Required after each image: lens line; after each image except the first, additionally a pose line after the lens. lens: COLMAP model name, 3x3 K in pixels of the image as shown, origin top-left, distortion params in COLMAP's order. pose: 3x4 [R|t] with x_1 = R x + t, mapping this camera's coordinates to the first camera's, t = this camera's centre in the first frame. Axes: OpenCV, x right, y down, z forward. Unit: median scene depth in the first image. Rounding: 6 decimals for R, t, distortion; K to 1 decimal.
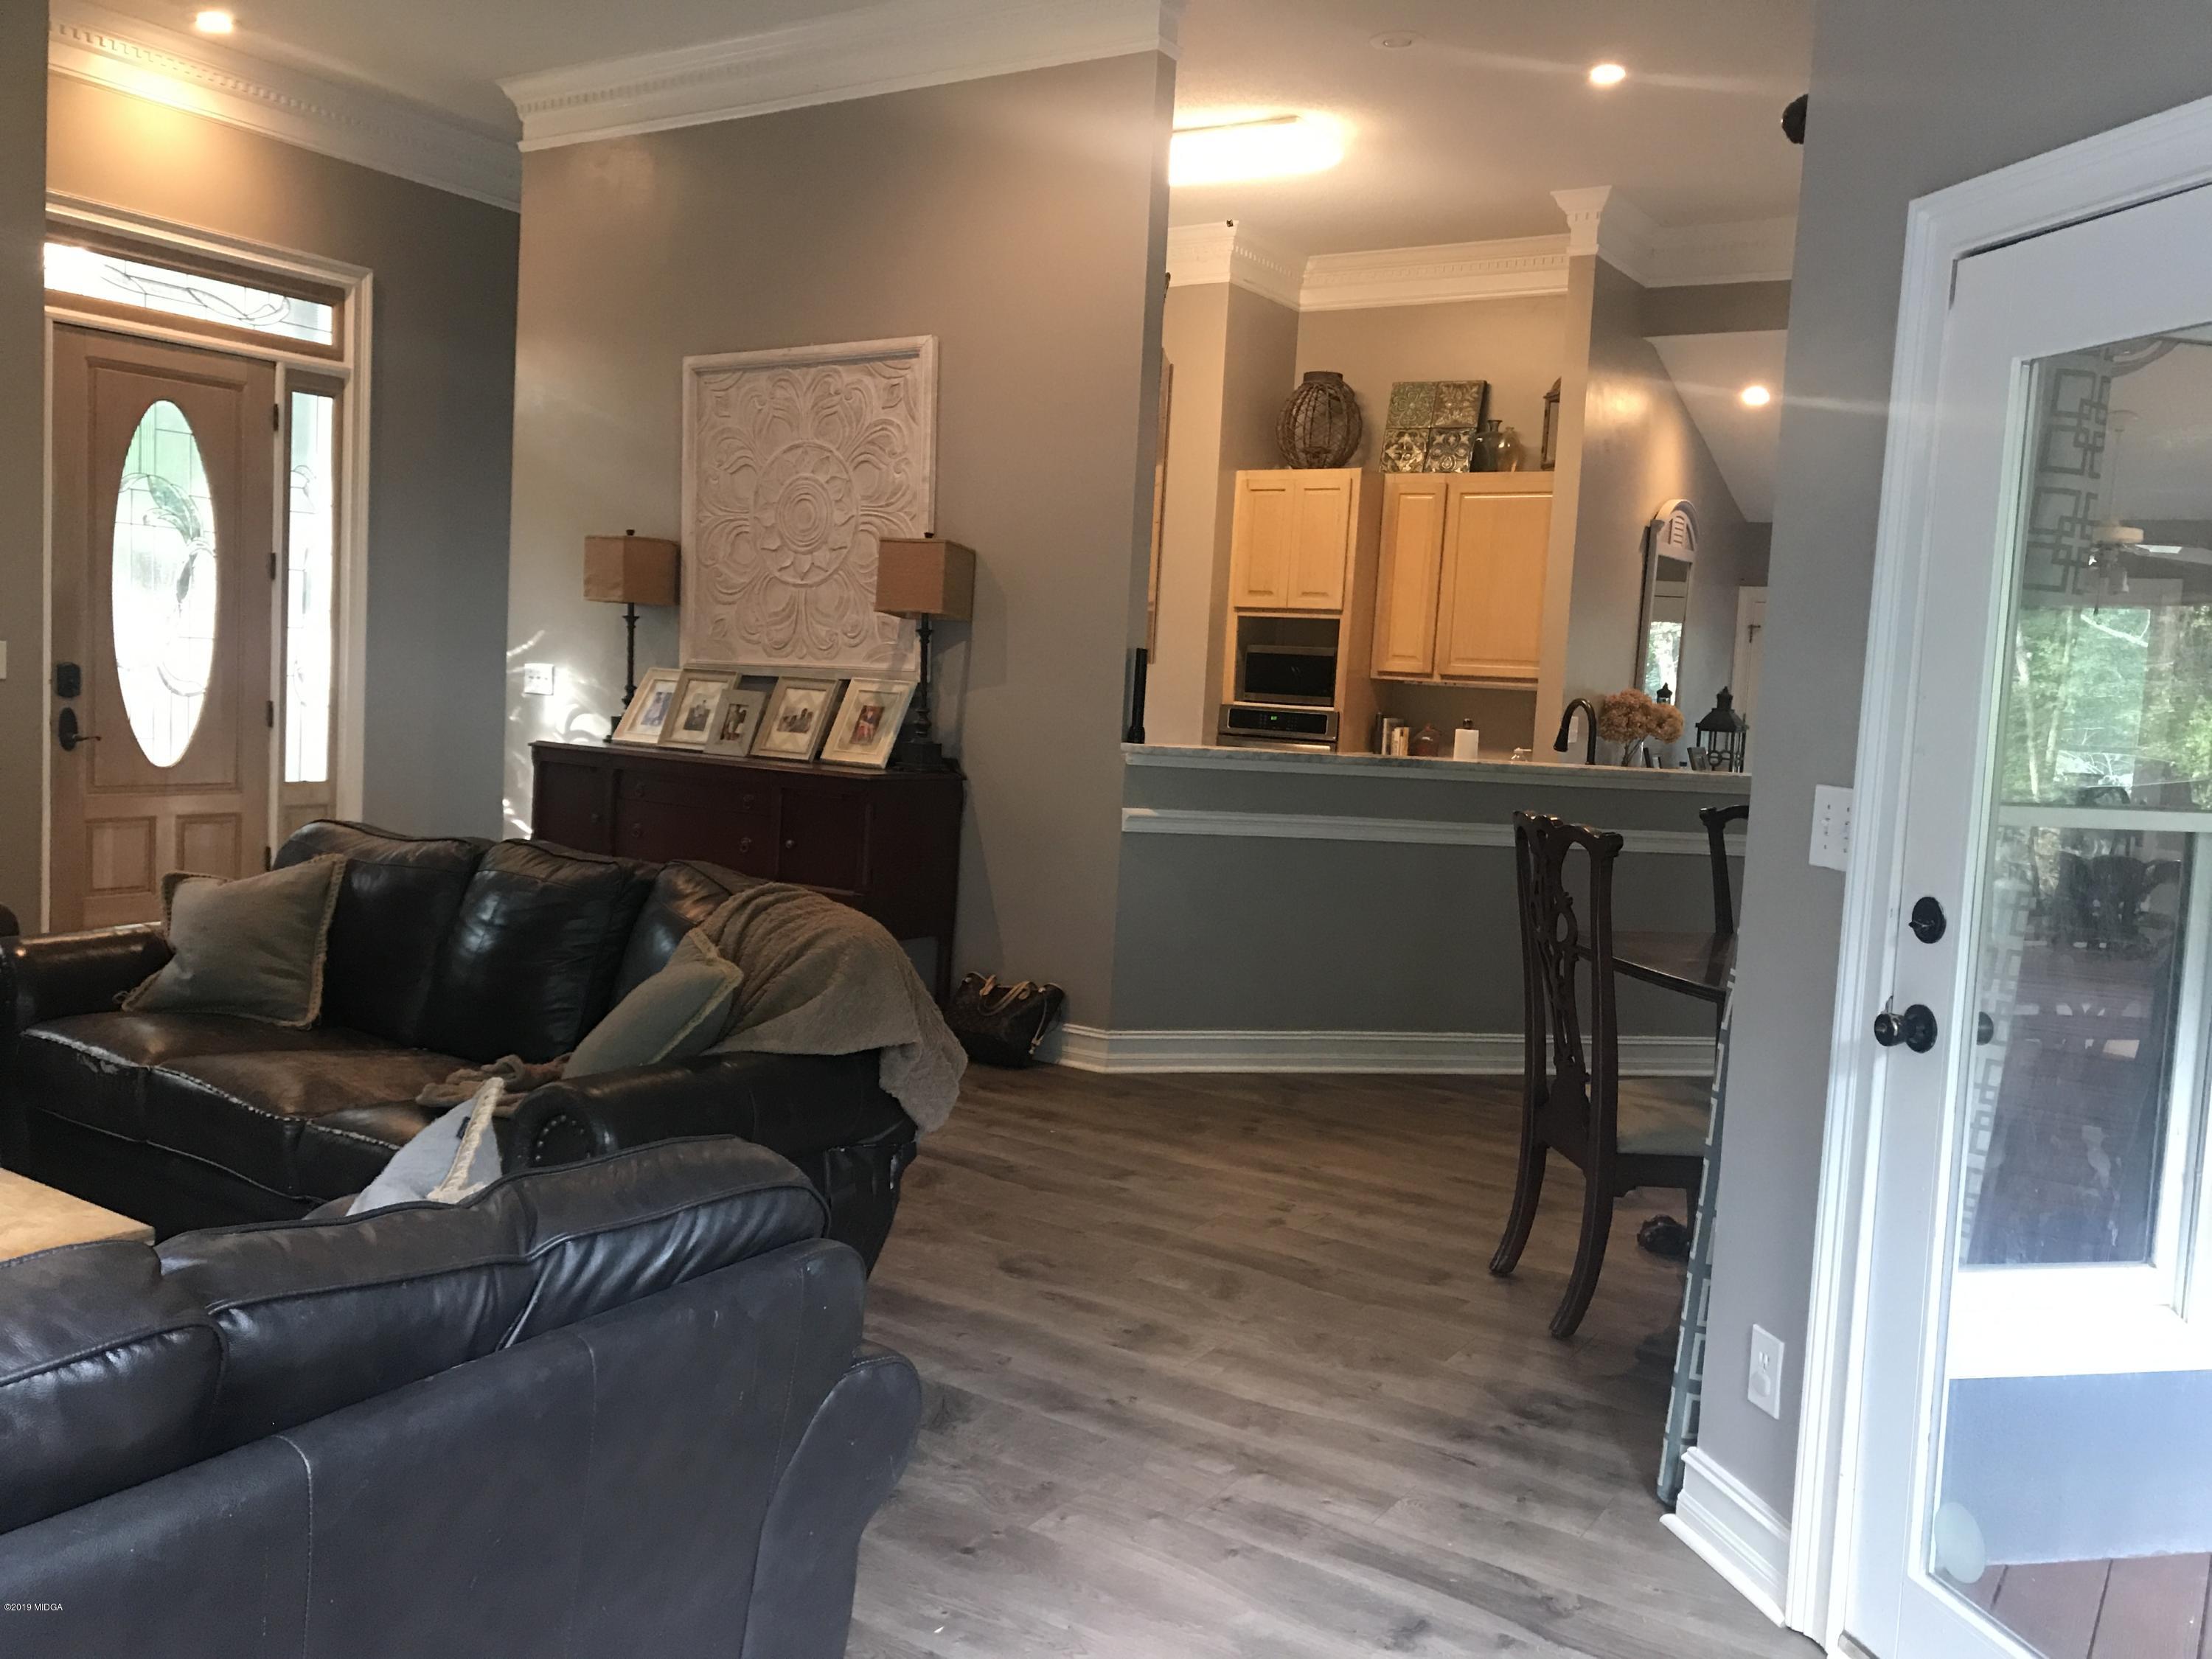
lens RADIAL K [[1813.5, 0, 1110.9], [0, 1813.5, 831.6], [0, 0, 1]] dist [0.038286, -0.050249]
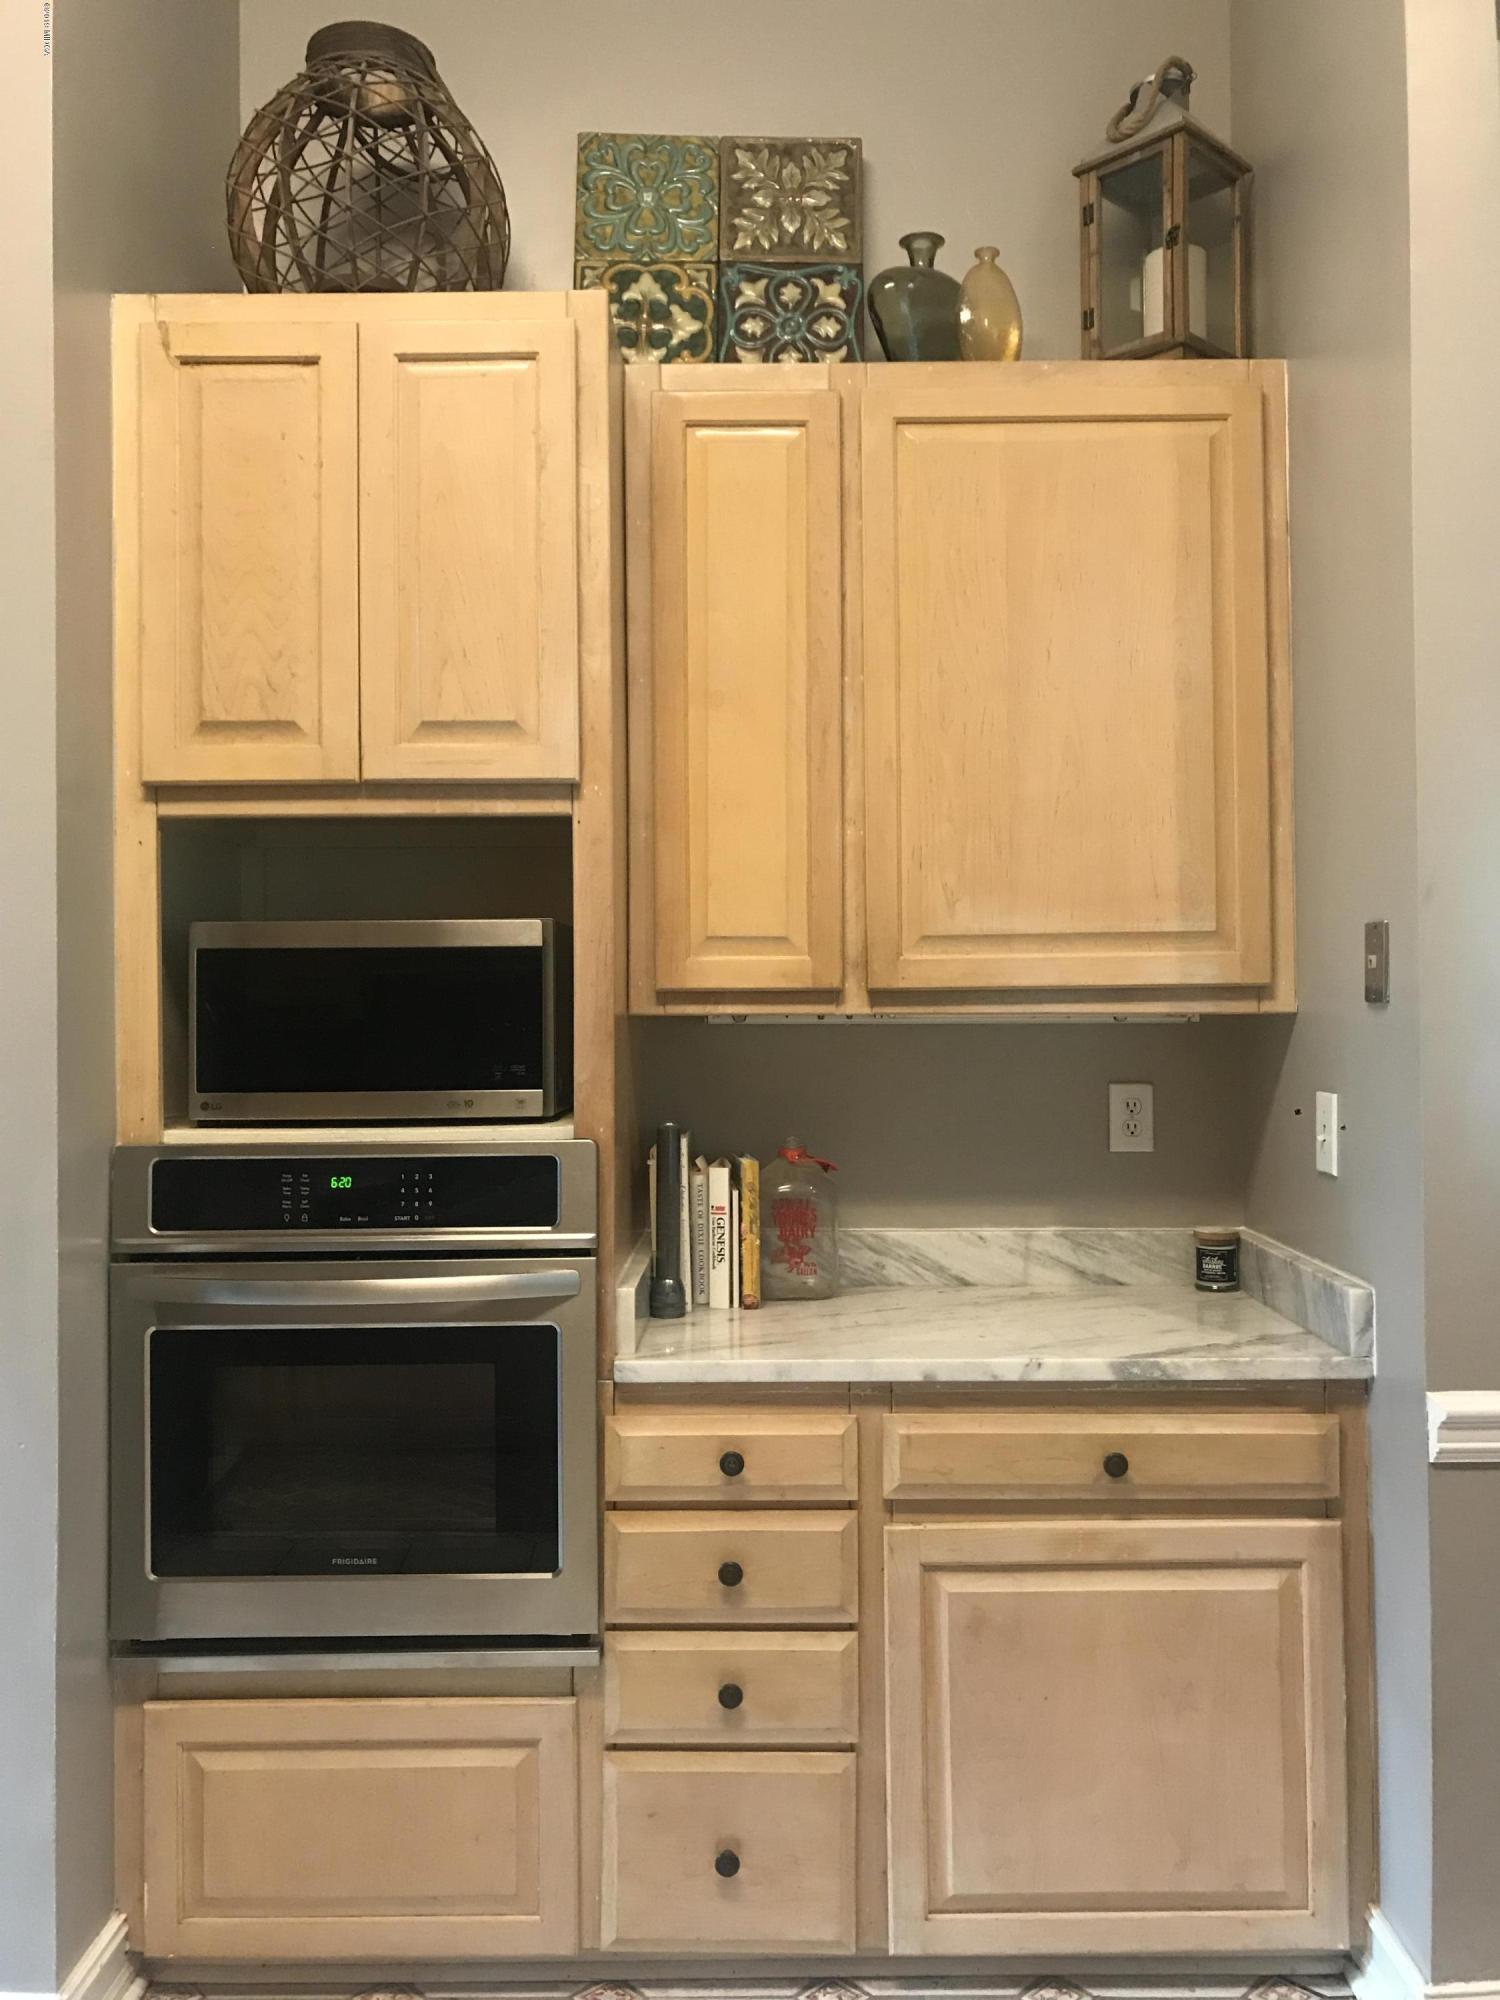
lens RADIAL K [[1639.7, 0, 758.5], [0, 1639.7, 993.0], [0, 0, 1]] dist [0.038286, -0.050249]
pose [[0.829898, -0.054432, 0.555254, 0.006349], [0.097714, 0.994027, -0.048601, -0.073045], [-0.549292, 0.094590, 0.830260, 0.763374]]
